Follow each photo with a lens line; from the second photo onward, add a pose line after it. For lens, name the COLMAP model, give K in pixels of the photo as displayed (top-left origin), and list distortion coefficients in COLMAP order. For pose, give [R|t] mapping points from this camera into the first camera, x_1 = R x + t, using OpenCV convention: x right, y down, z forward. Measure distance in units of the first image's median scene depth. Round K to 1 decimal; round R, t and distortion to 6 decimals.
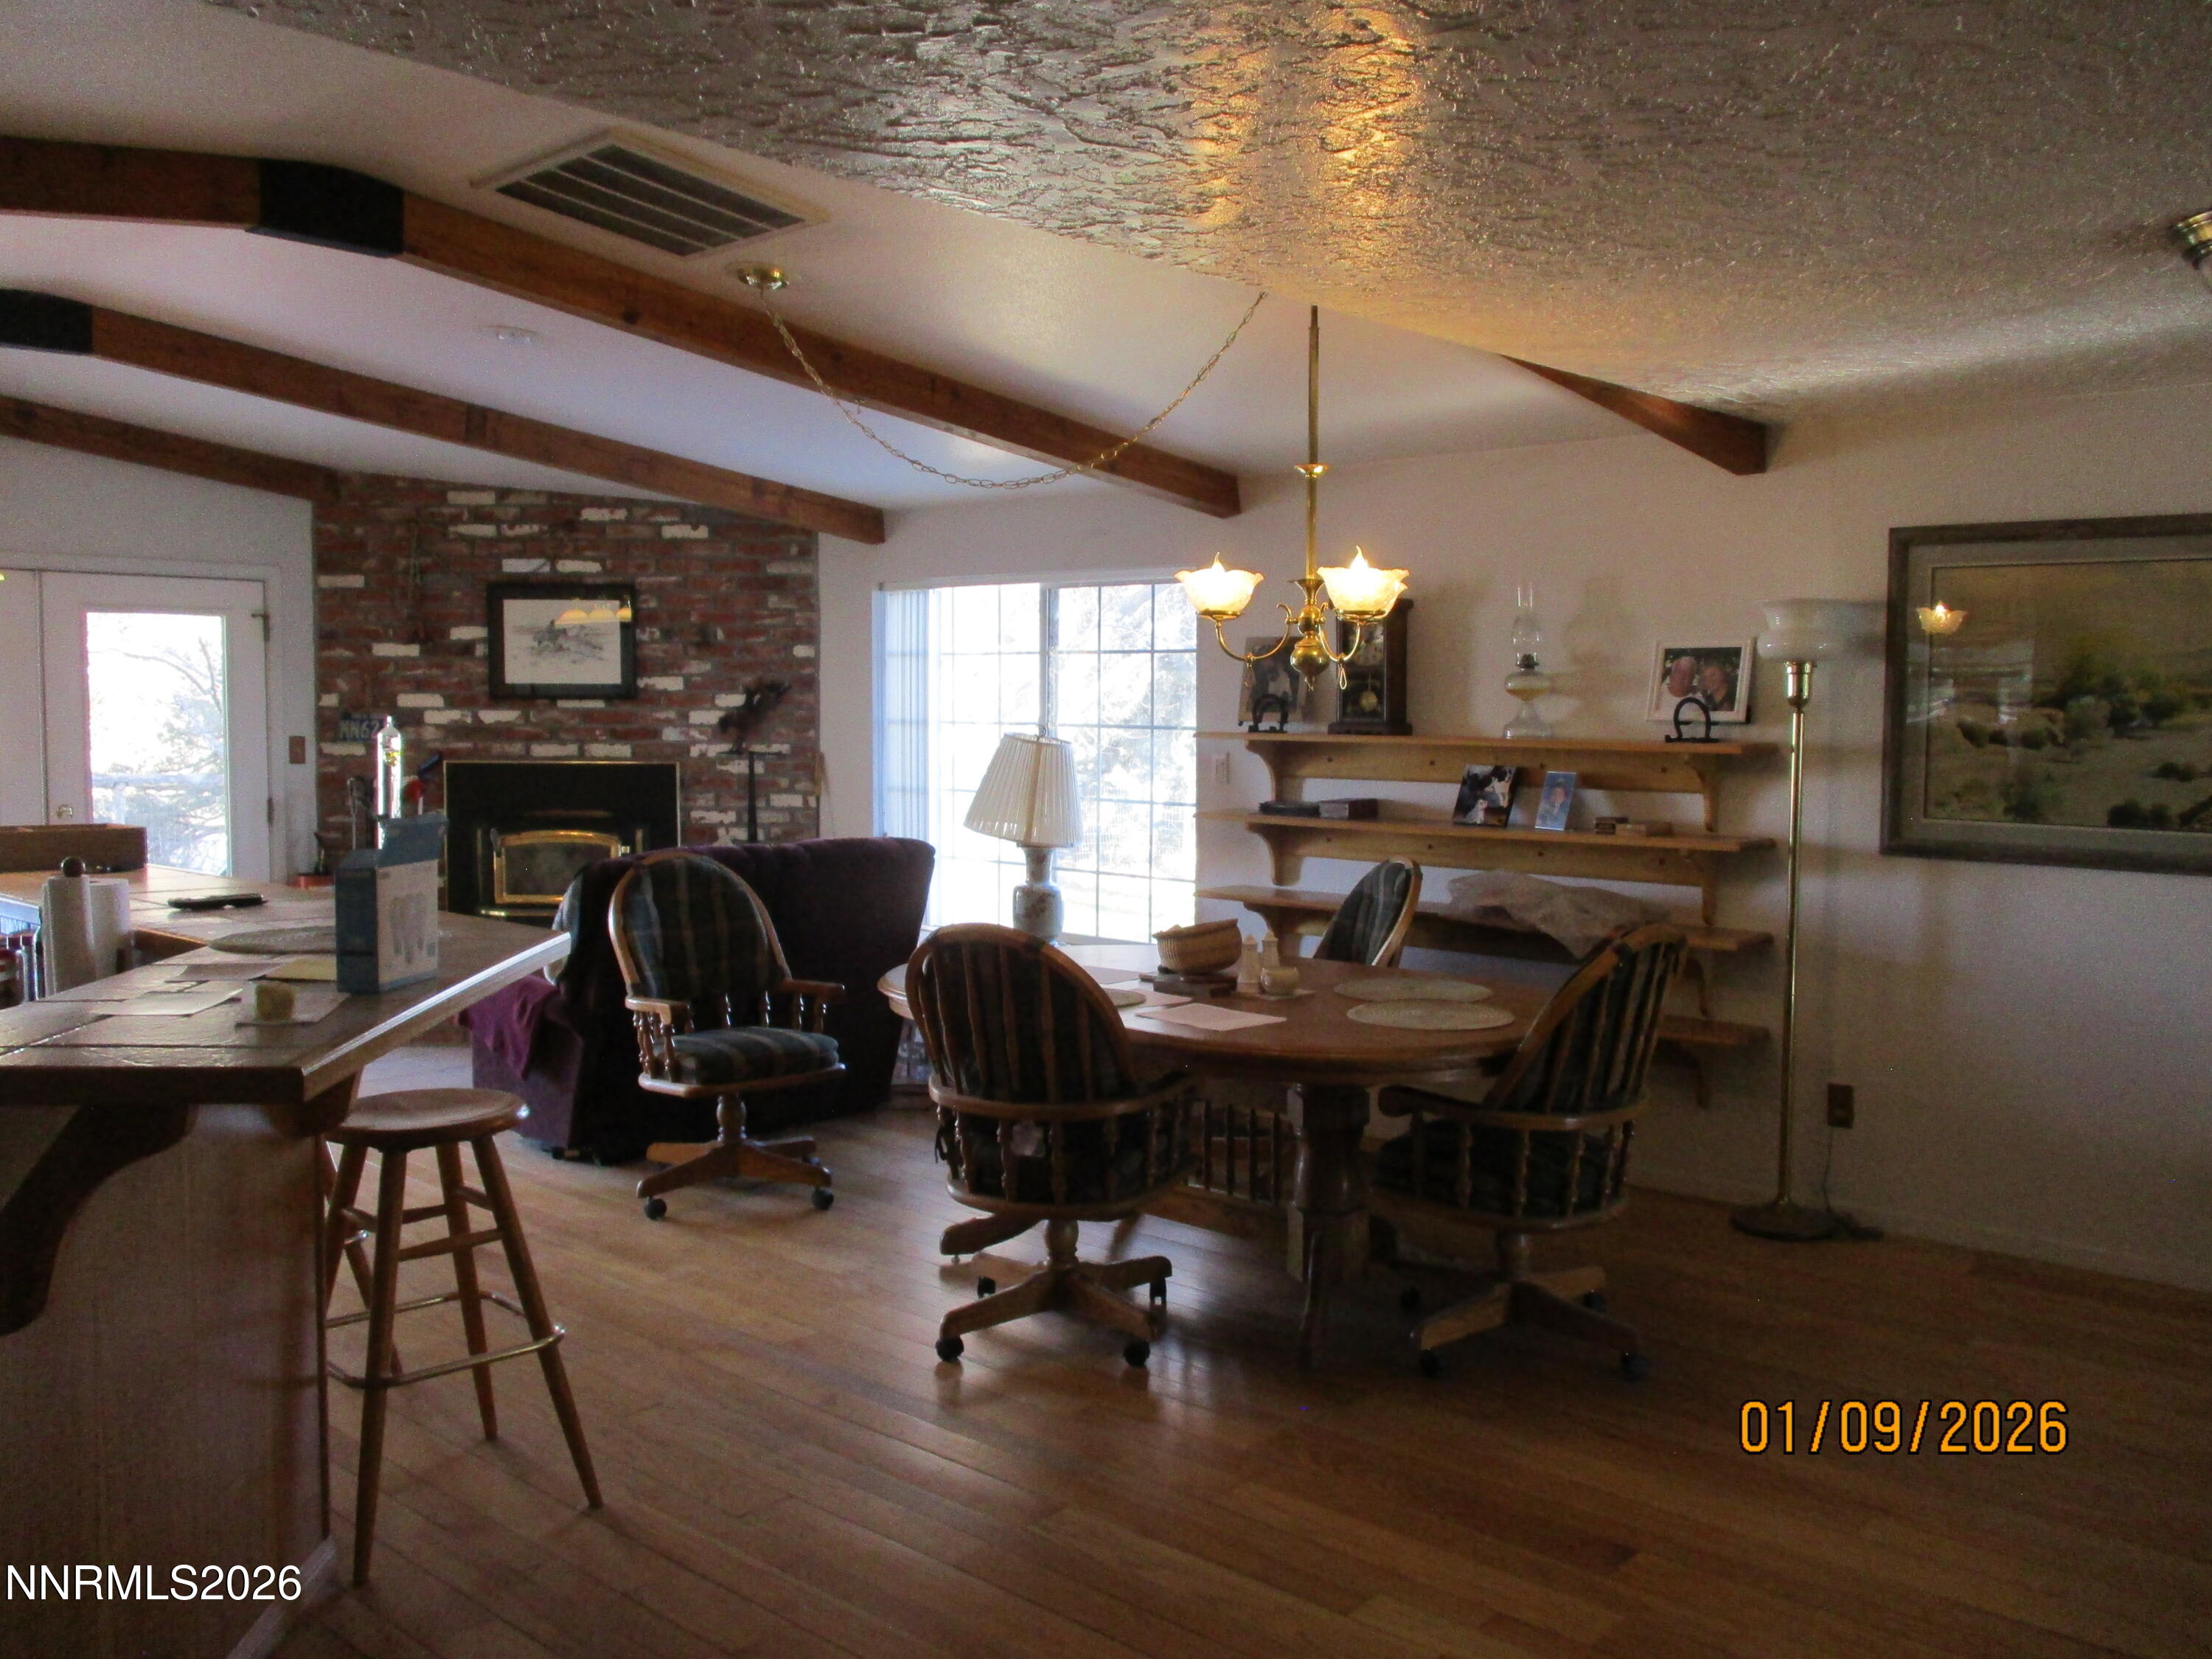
lens RADIAL K [[1832.1, 0, 1119.9], [0, 1832.1, 819.5], [0, 0, 1]] dist [-0.032322, 0.010846]
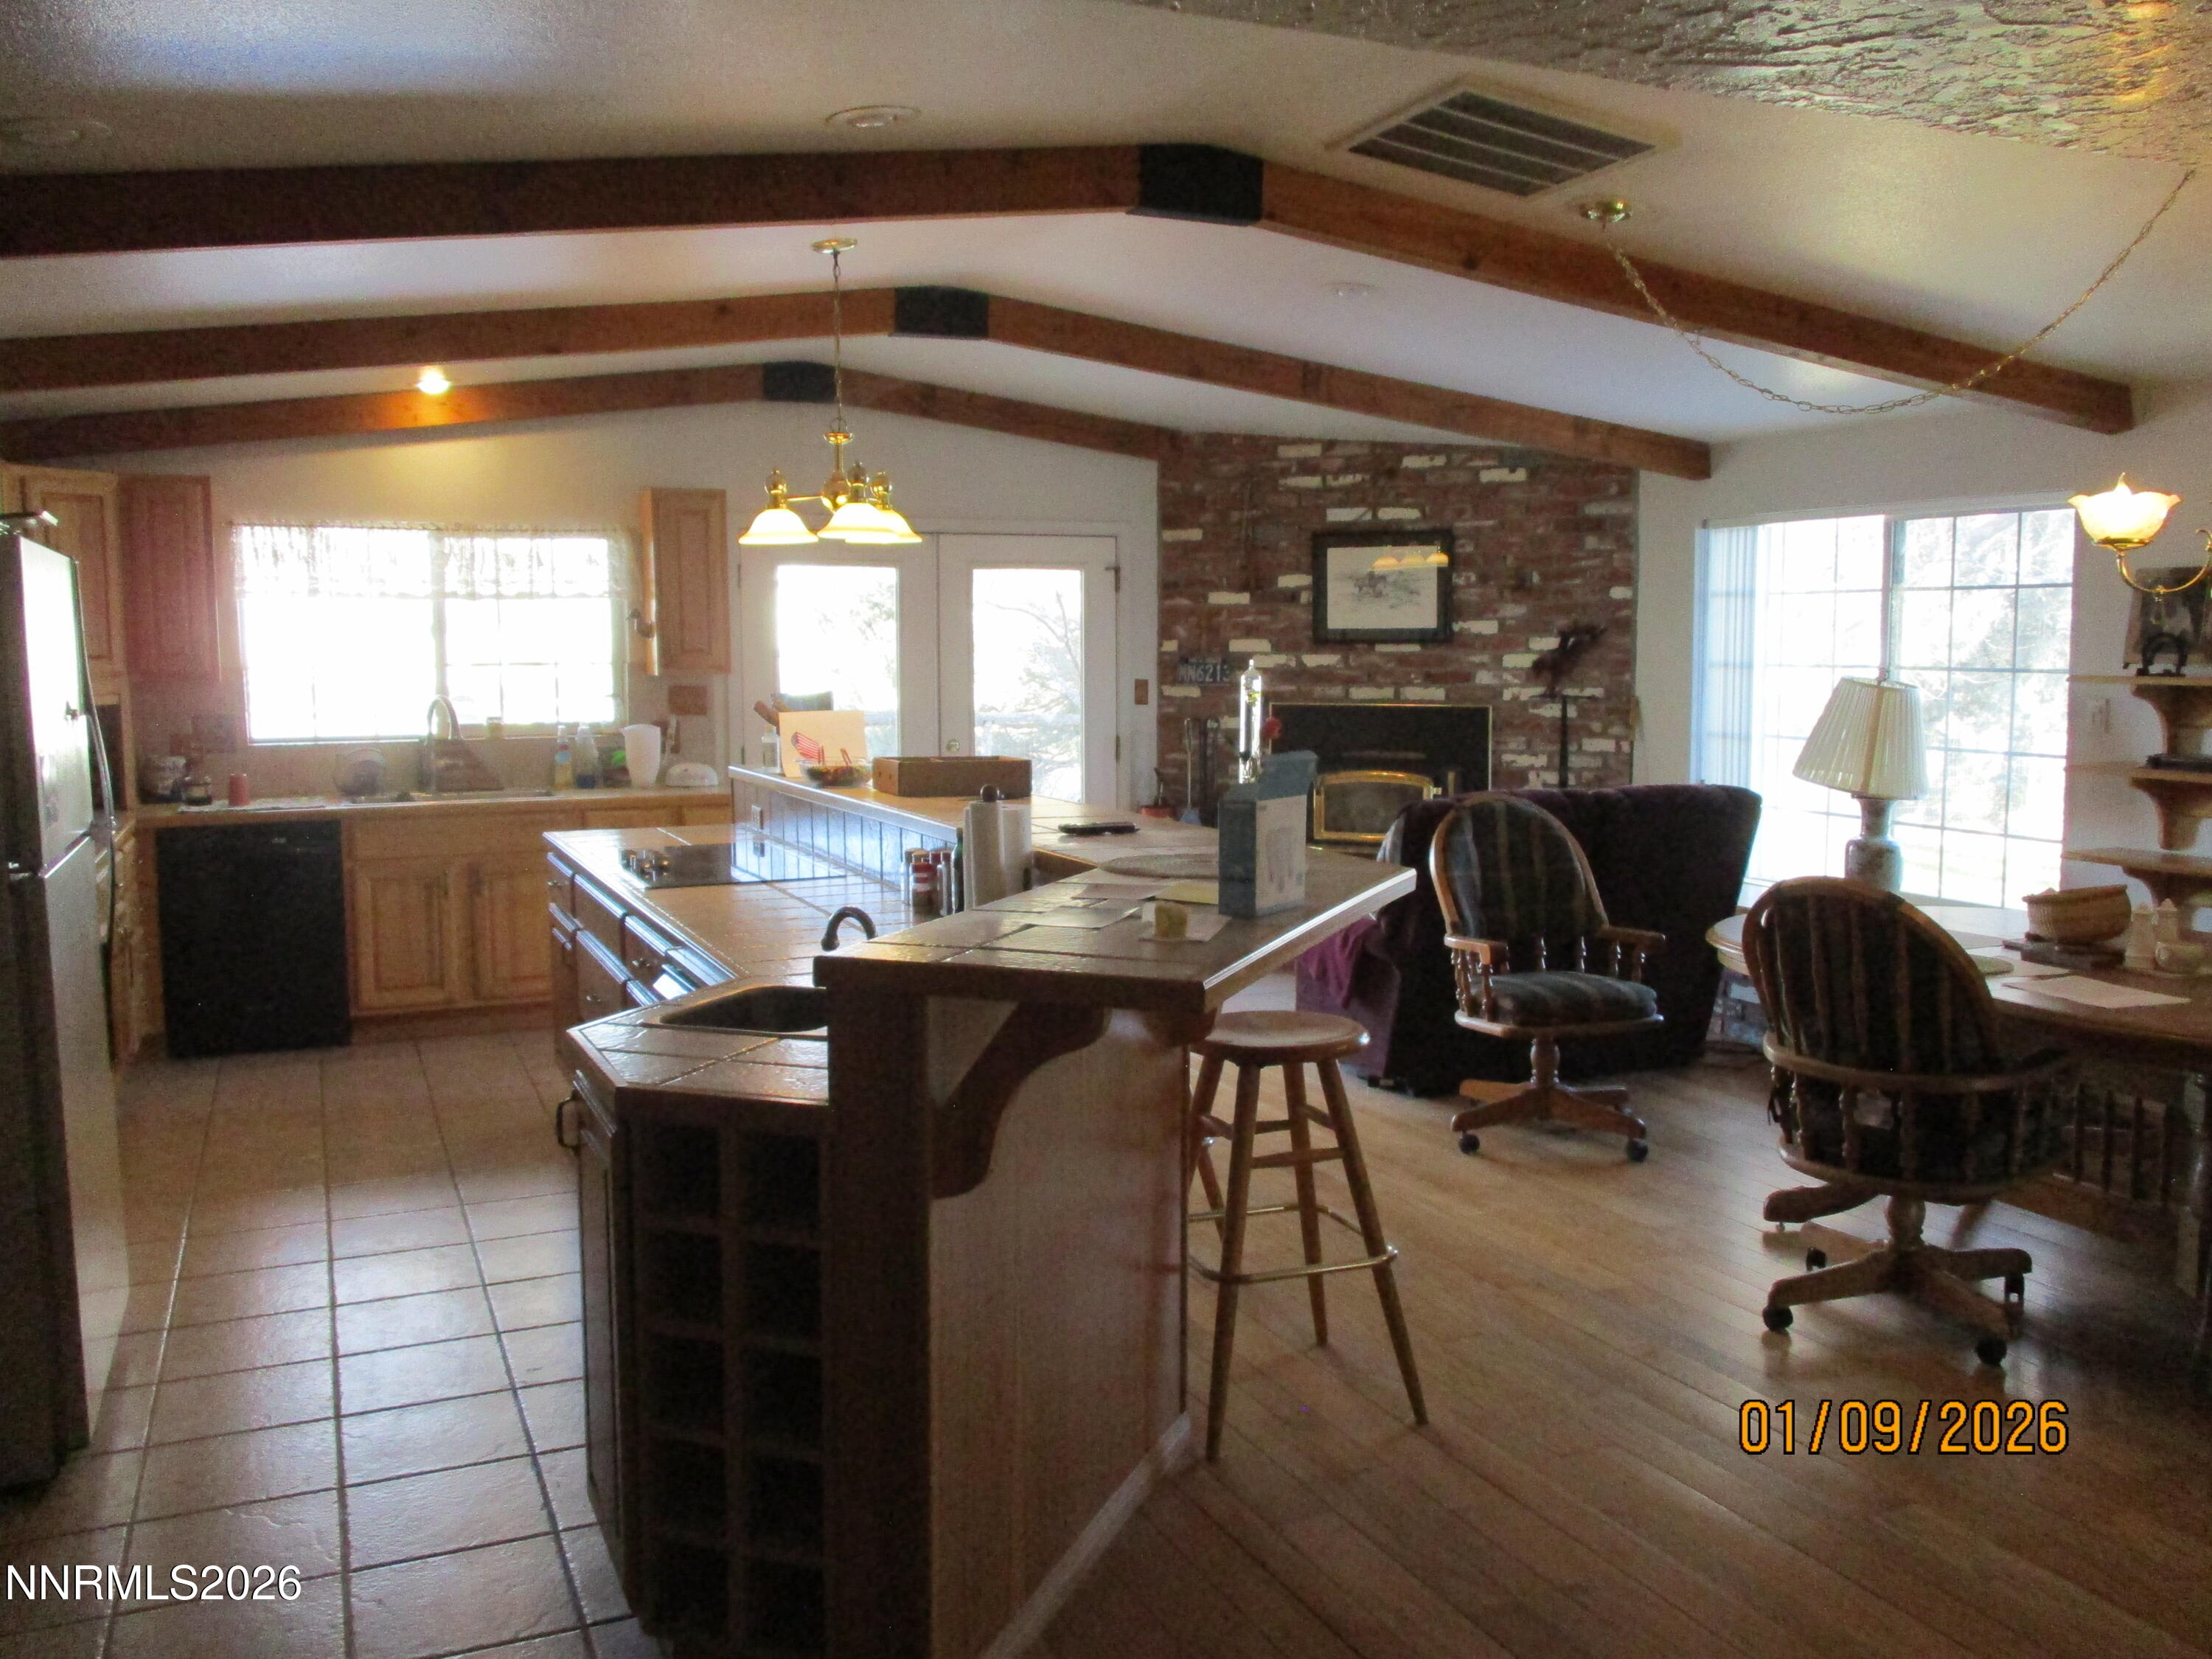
lens RADIAL K [[1832.1, 0, 1119.5], [0, 1832.1, 821.2], [0, 0, 1]] dist [-0.032322, 0.010846]
pose [[0.911972, 0.031154, -0.409068, -0.018843], [-0.018334, 0.999211, 0.035225, 0.000895], [0.409843, -0.024624, 0.911824, -0.005963]]
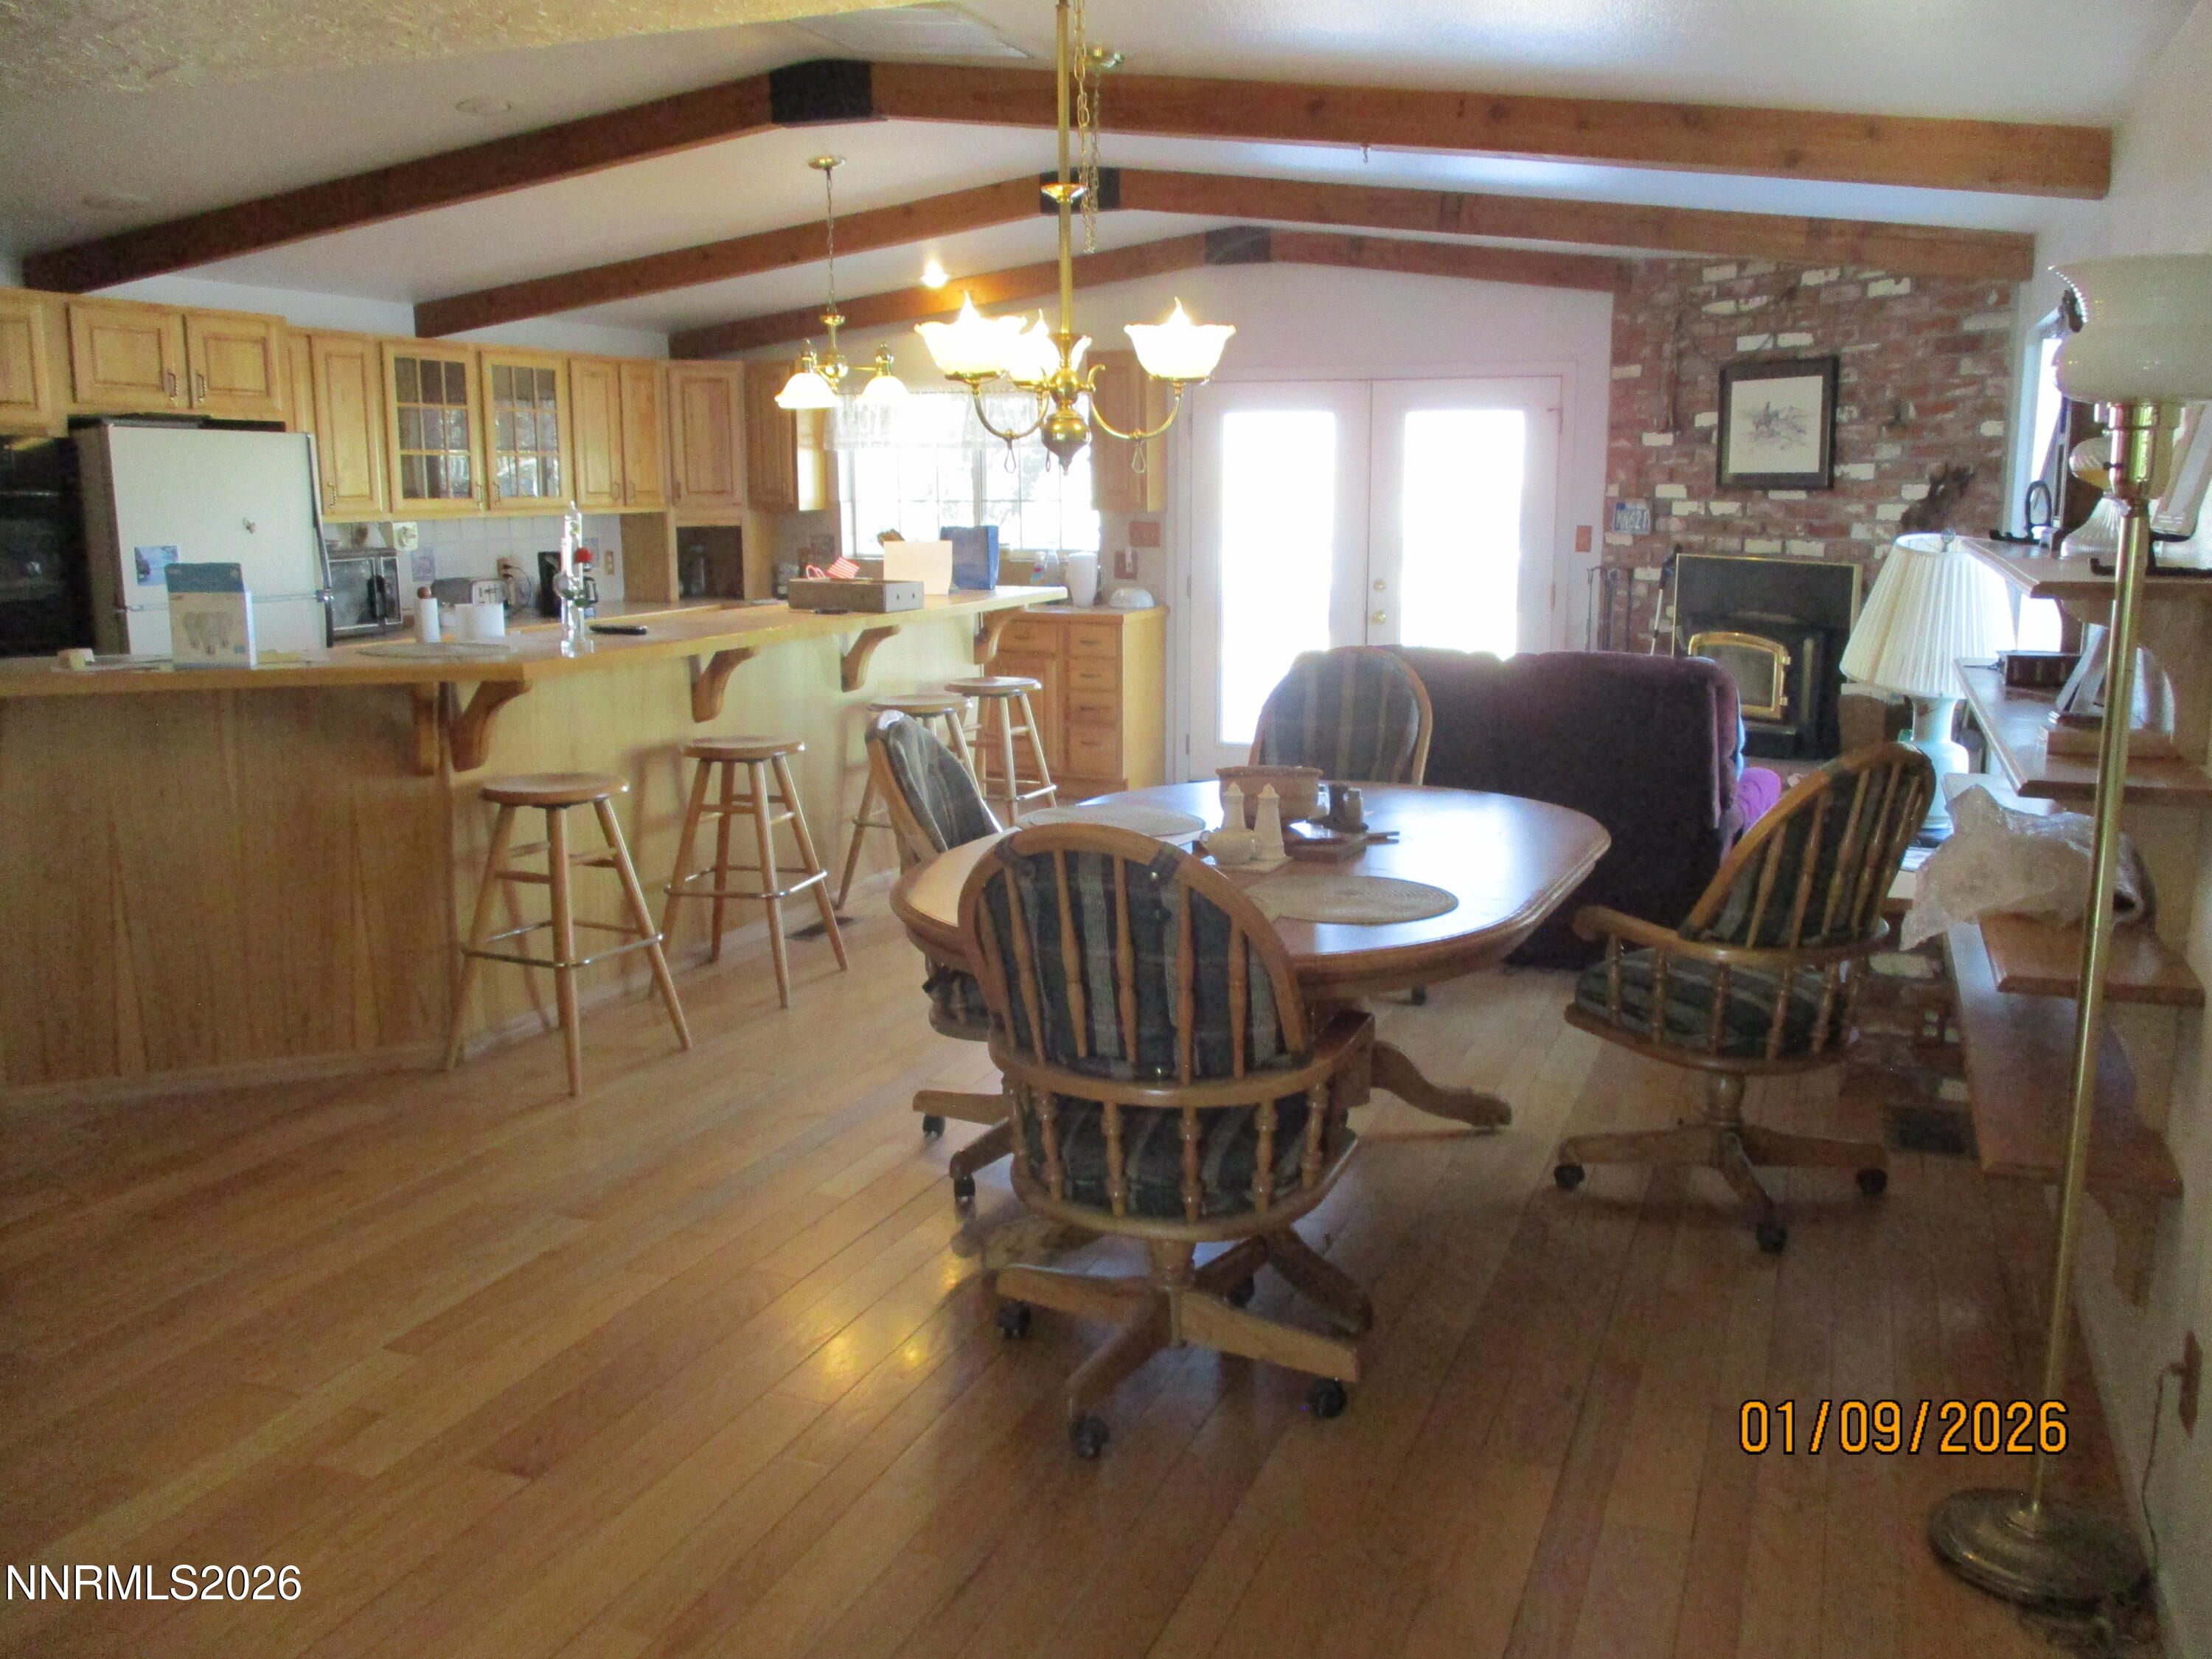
lens RADIAL K [[1832.1, 0, 1109.6], [0, 1832.1, 818.8], [0, 0, 1]] dist [-0.032322, 0.010846]
pose [[0.350394, 0.164212, -0.922095, 0.601069], [-0.060432, 0.986423, 0.152704, -0.031307], [0.934651, 0.002218, 0.355560, 0.502769]]
